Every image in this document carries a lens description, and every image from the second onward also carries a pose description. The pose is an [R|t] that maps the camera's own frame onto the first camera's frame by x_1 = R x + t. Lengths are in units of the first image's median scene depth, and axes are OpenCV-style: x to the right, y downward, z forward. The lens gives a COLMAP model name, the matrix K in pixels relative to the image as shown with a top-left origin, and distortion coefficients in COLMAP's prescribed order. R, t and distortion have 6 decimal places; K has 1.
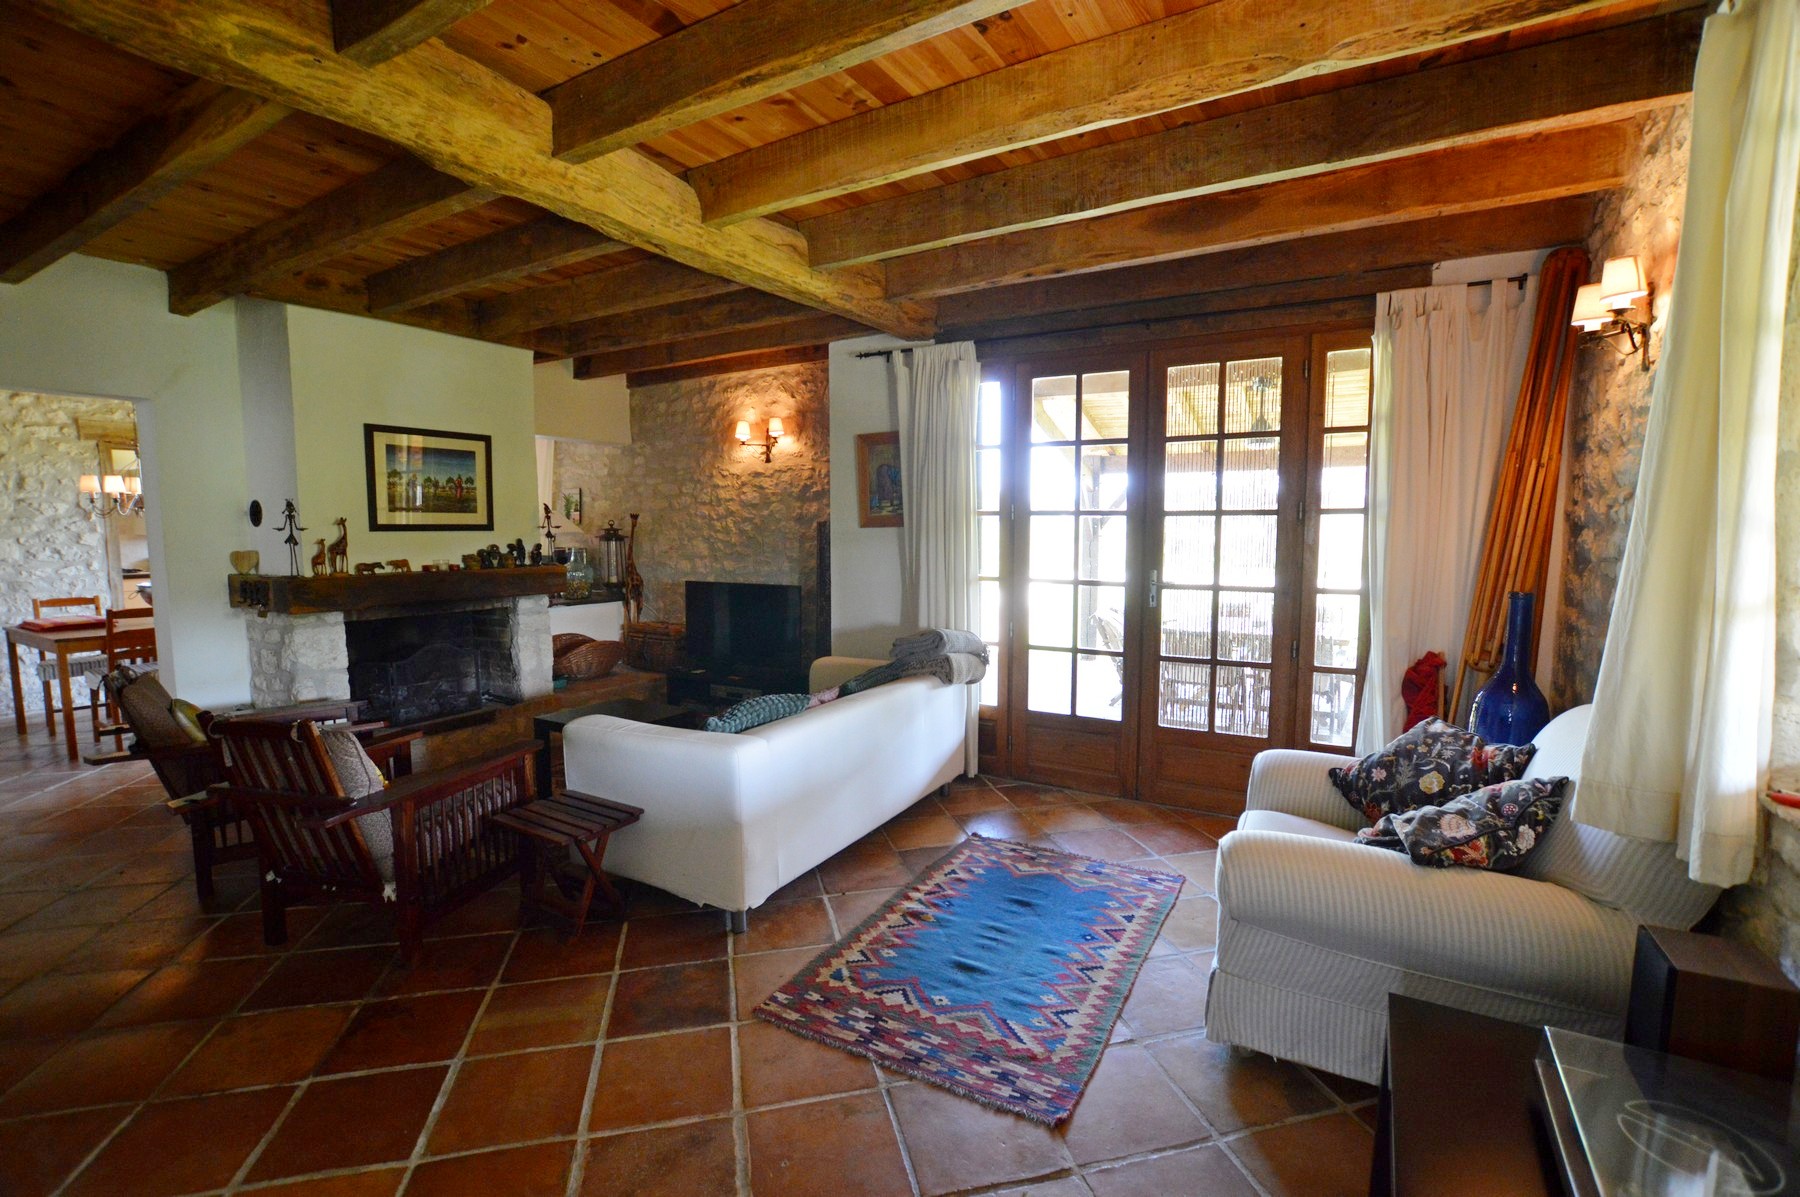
lens RADIAL K [[807.3, 0, 904.9], [0, 807.3, 599.6], [0, 0, 1]] dist [-0.027948, 0.000888]
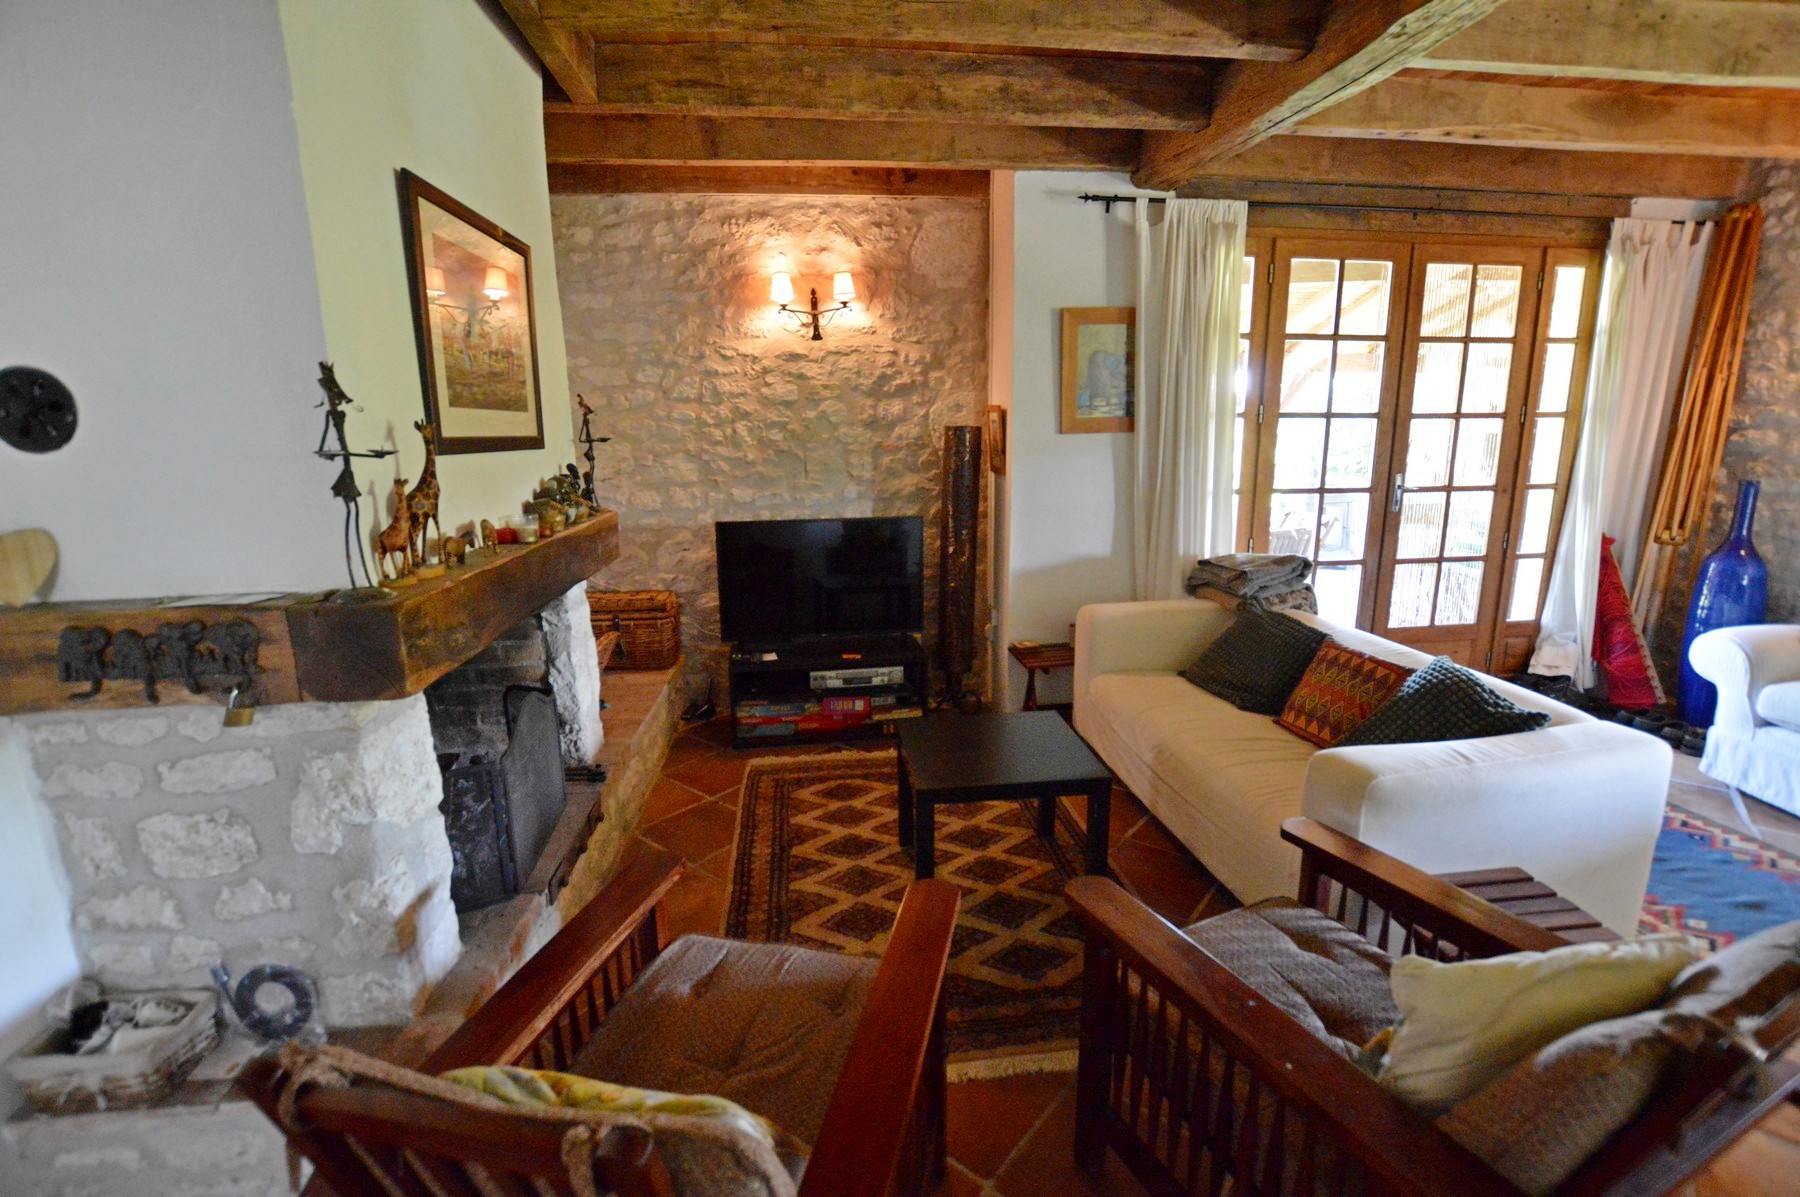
lens RADIAL K [[807.3, 0, 904.9], [0, 807.3, 599.6], [0, 0, 1]] dist [-0.027948, 0.000888]
pose [[0.798949, -0.132327, 0.586660, -0.621826], [0.065748, 0.988864, 0.133510, -0.044204], [-0.597794, -0.068096, 0.798753, 0.455910]]
